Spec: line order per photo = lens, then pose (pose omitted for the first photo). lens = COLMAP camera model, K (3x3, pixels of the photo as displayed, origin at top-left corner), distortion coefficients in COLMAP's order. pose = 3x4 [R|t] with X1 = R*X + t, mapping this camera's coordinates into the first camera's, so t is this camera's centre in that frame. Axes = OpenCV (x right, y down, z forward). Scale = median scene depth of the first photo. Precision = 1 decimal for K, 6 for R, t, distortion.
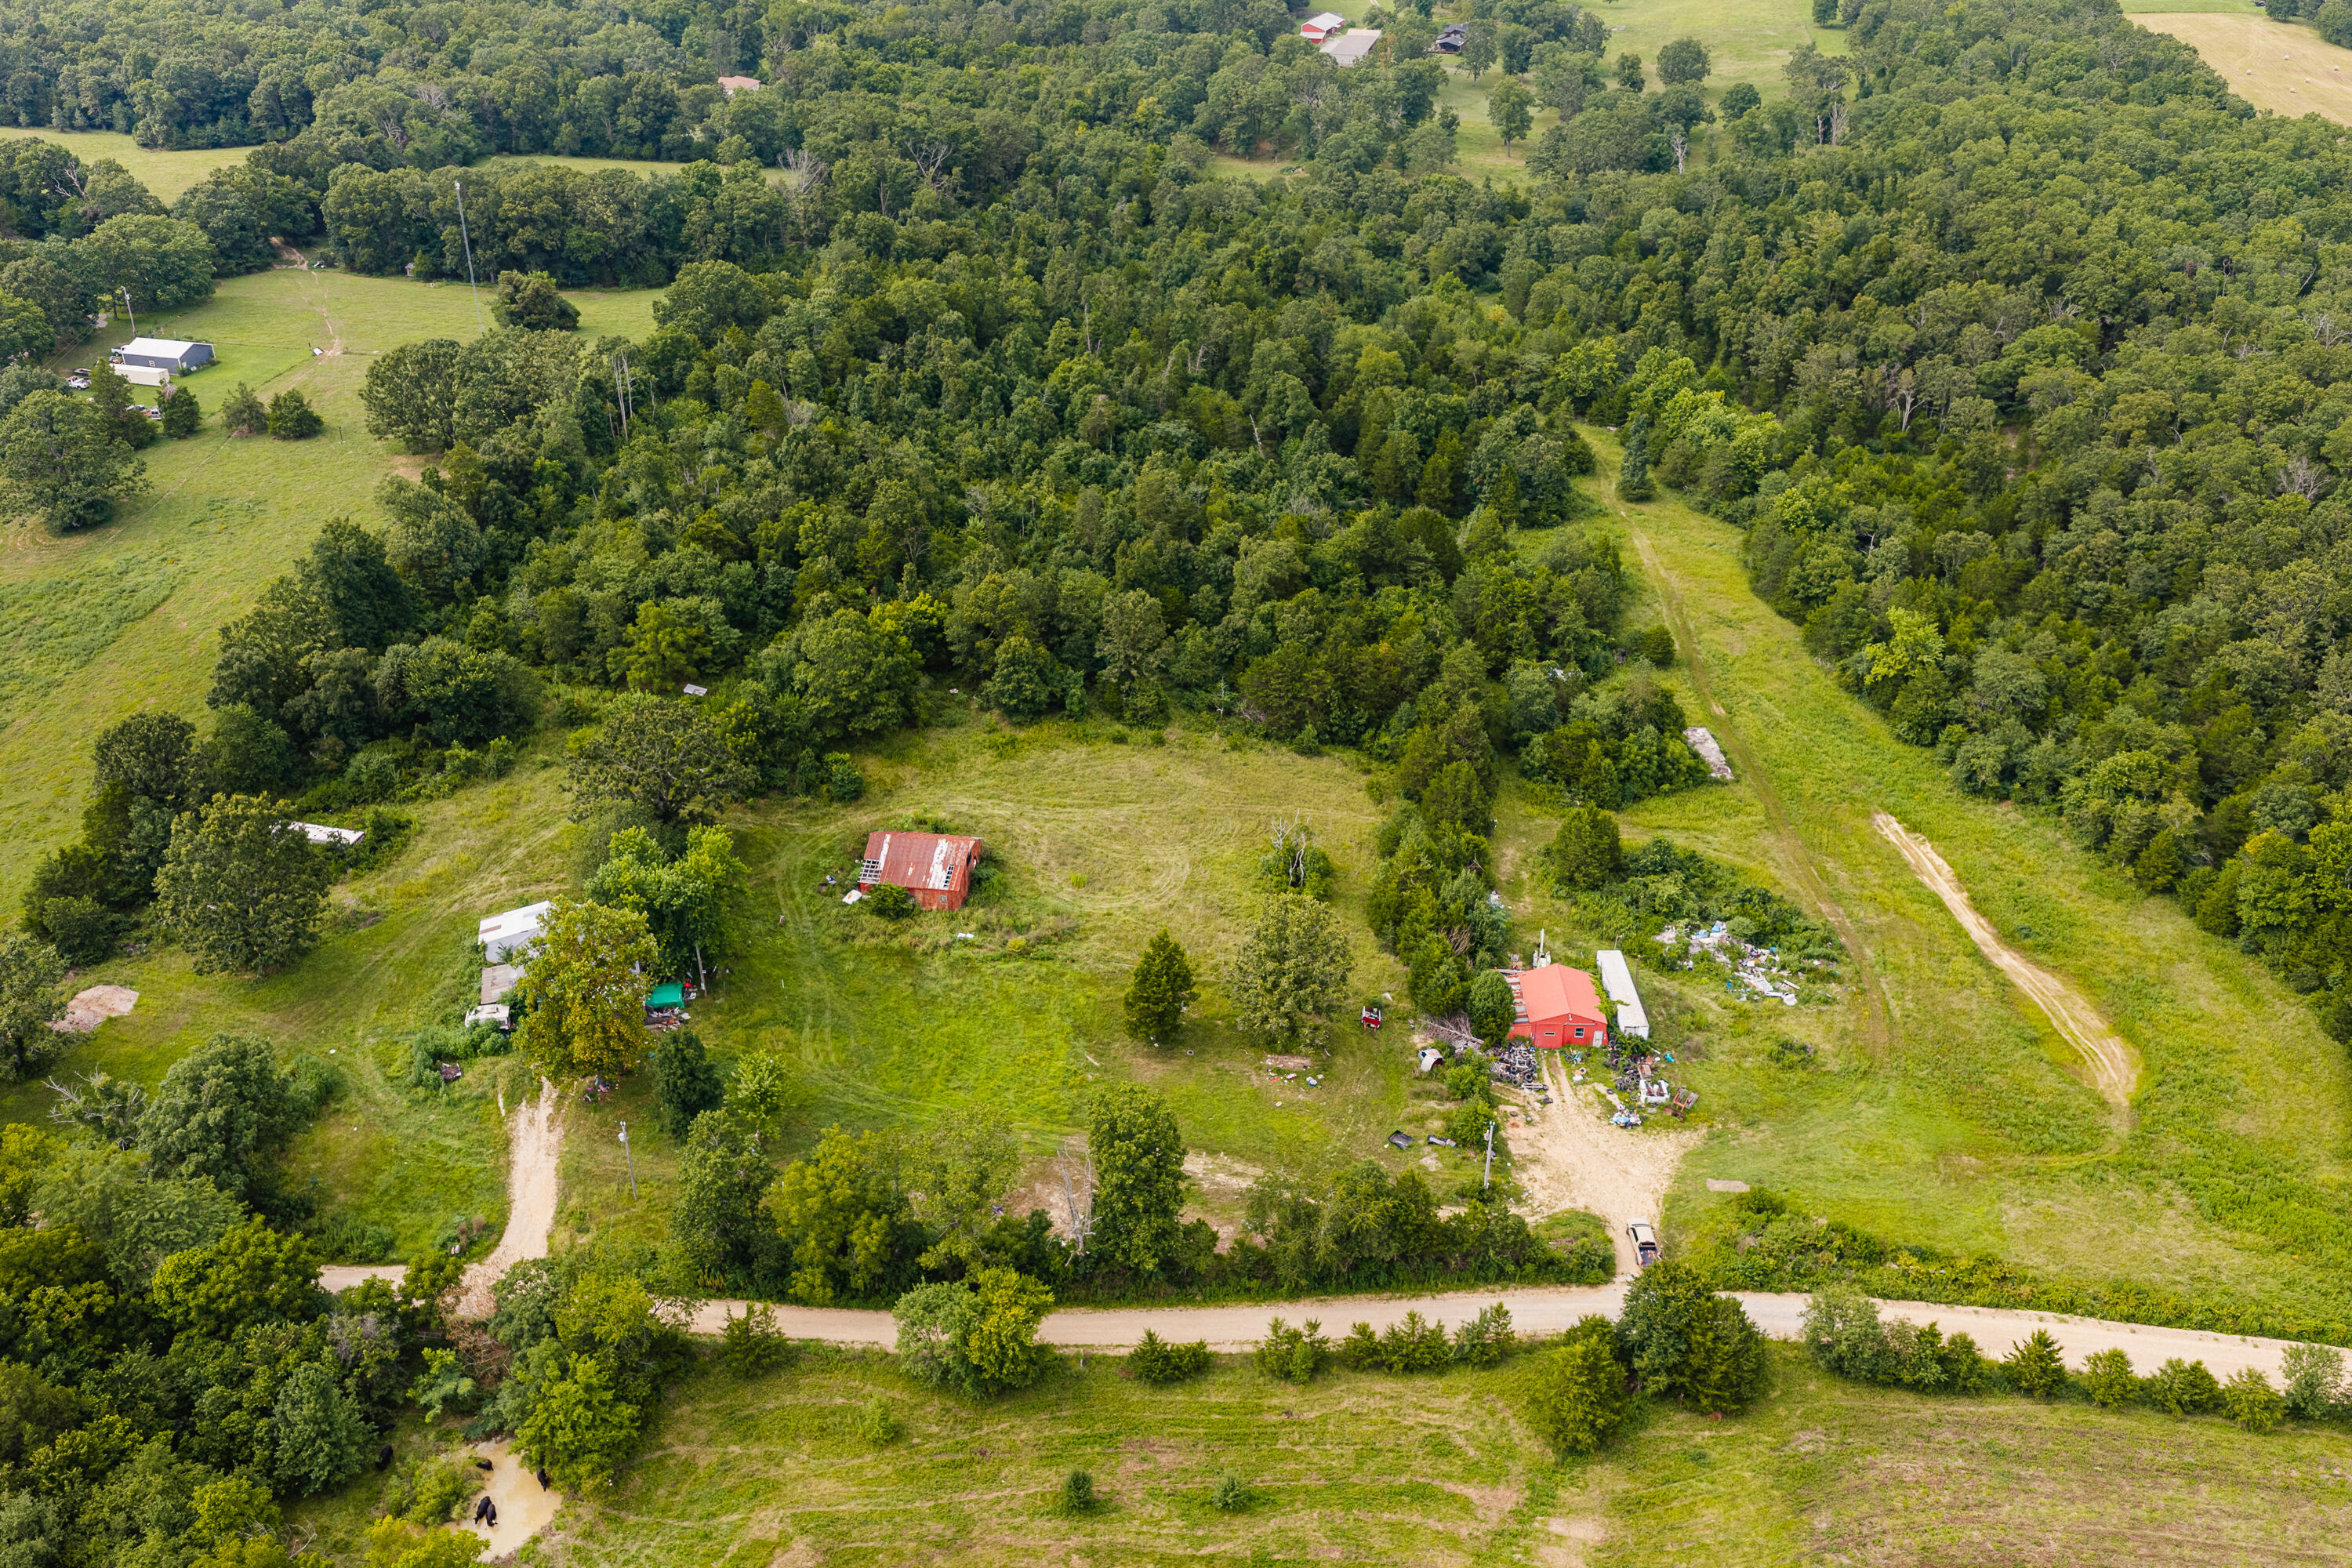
lens RADIAL K [[1933.3, 0, 1174.6], [0, 1933.3, 779.3], [0, 0, 1]] dist [0.032858, -0.018779]
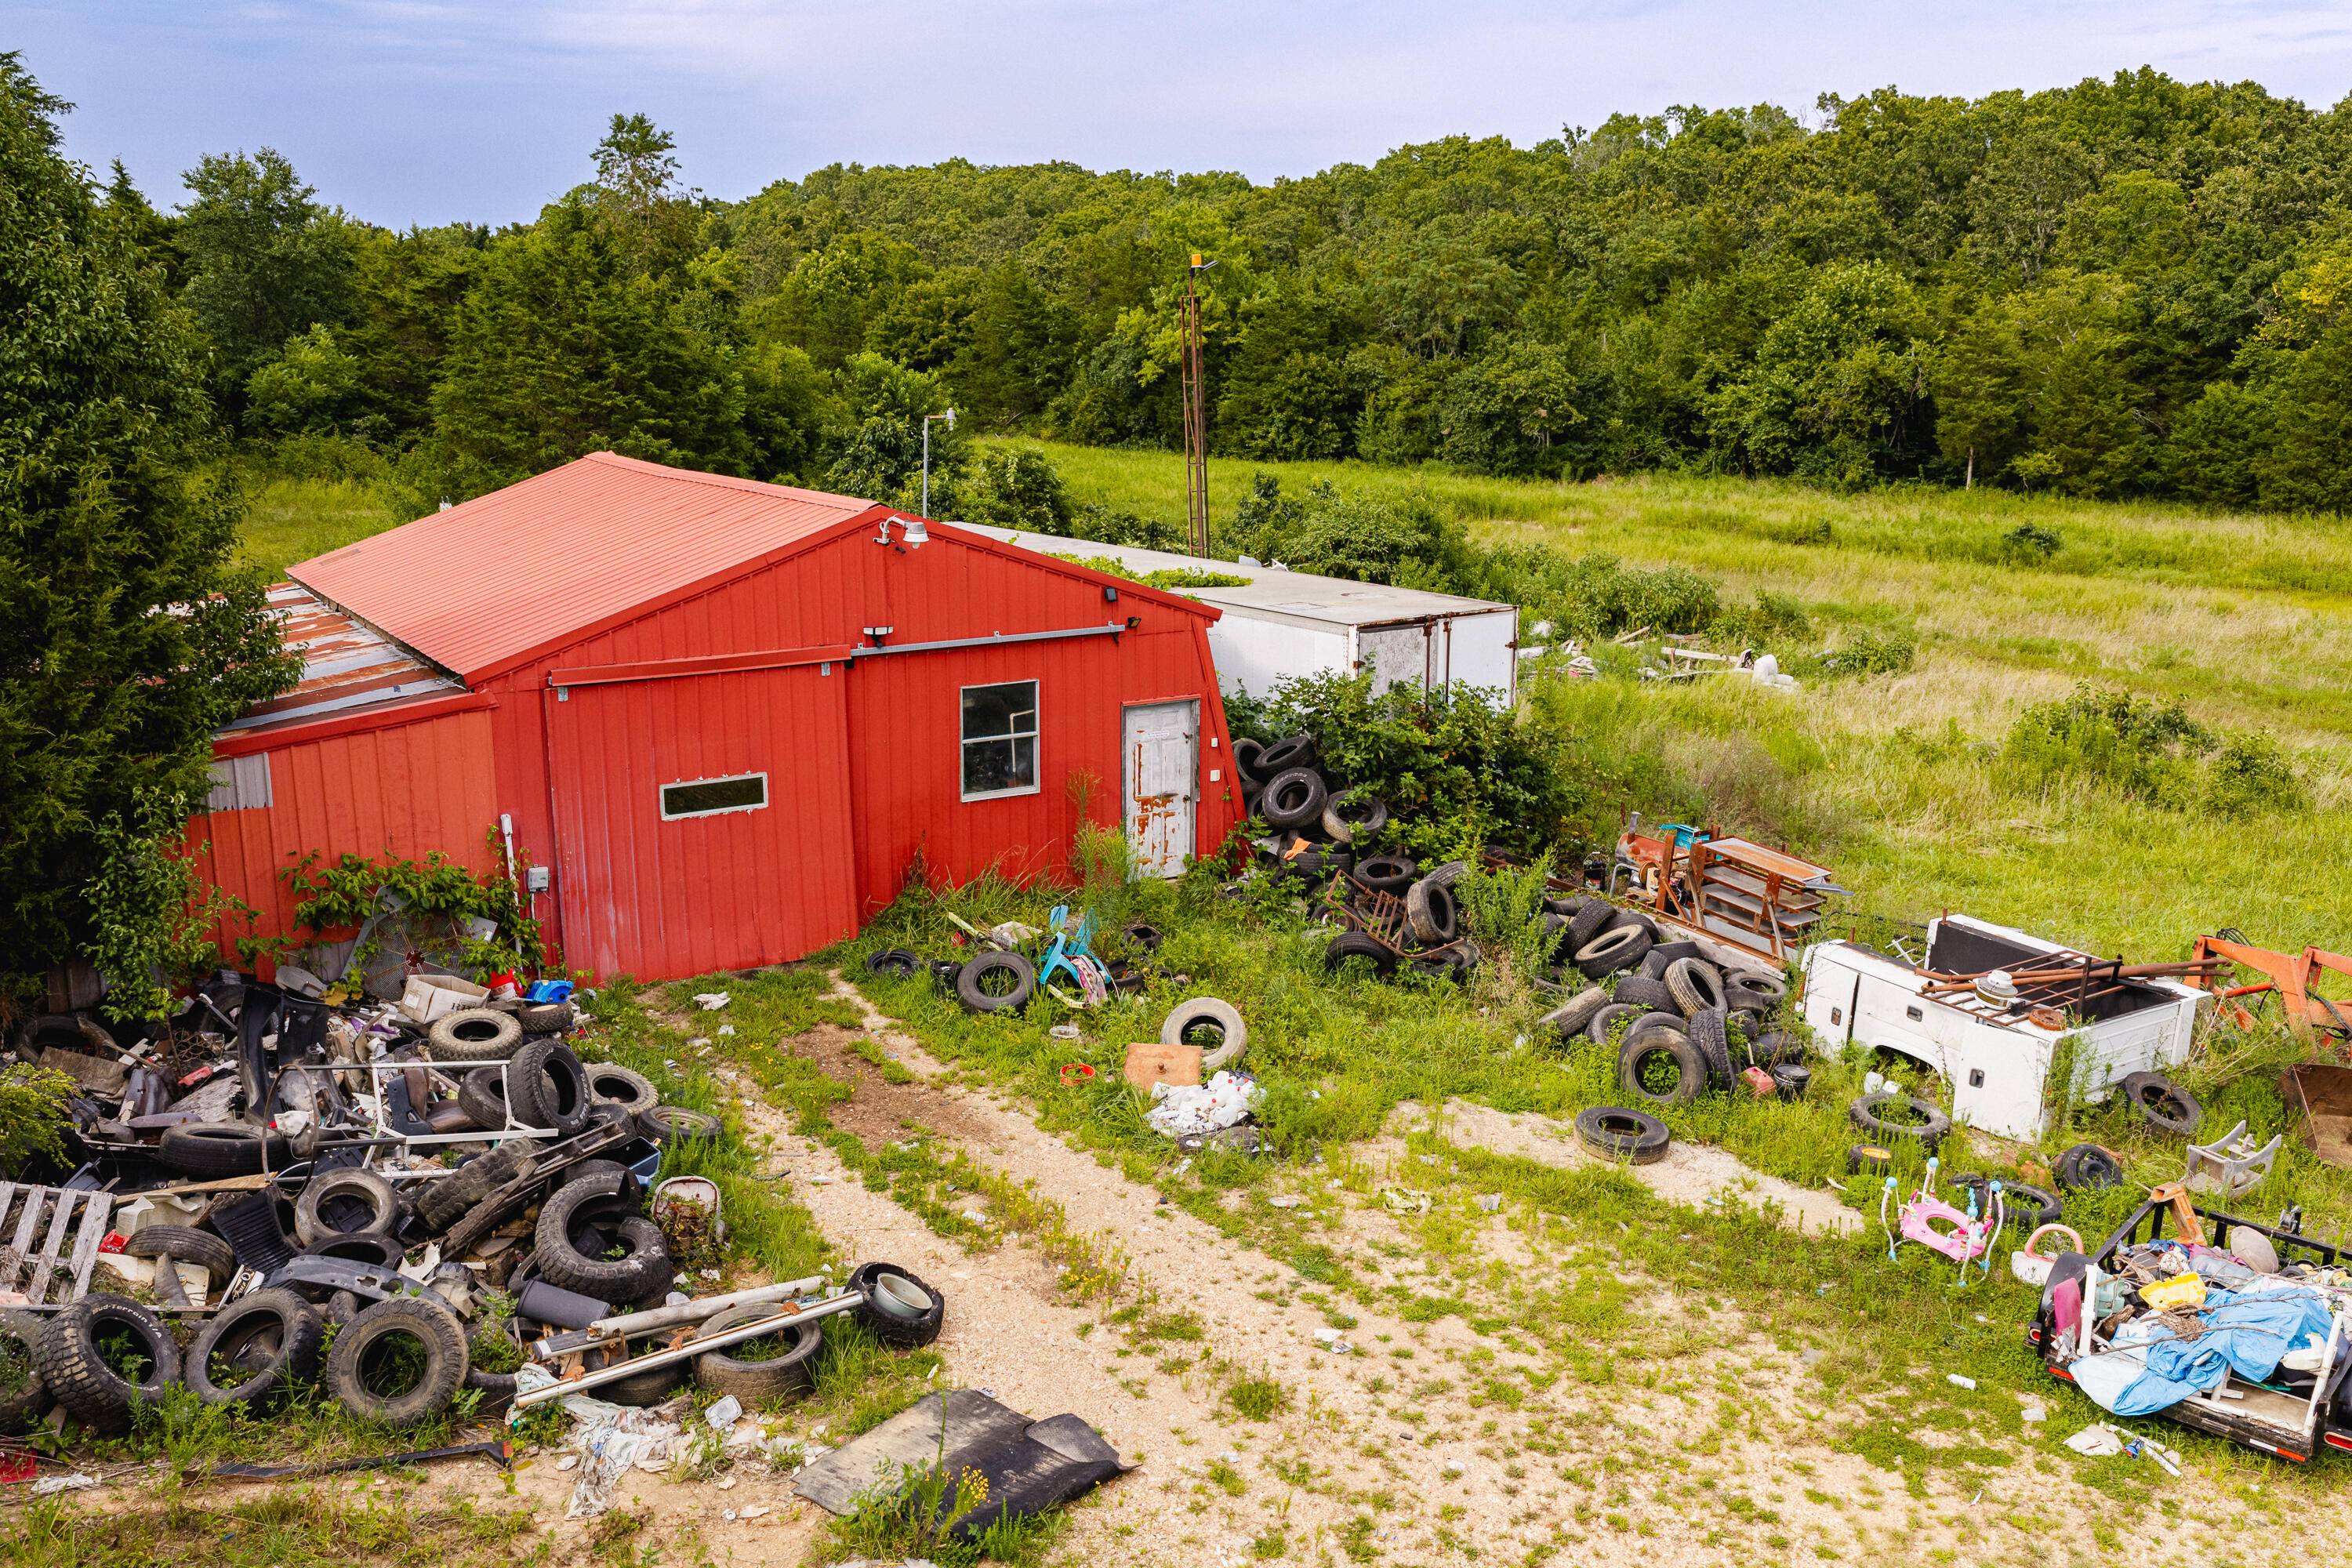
lens RADIAL K [[1933.3, 0, 1172.4], [0, 1933.3, 786.4], [0, 0, 1]] dist [0.032858, -0.018779]
pose [[0.827964, -0.114806, 0.548904, 0.152067], [0.257037, 0.947638, -0.189511, 0.144203], [-0.498405, 0.297997, 0.814119, 0.858832]]
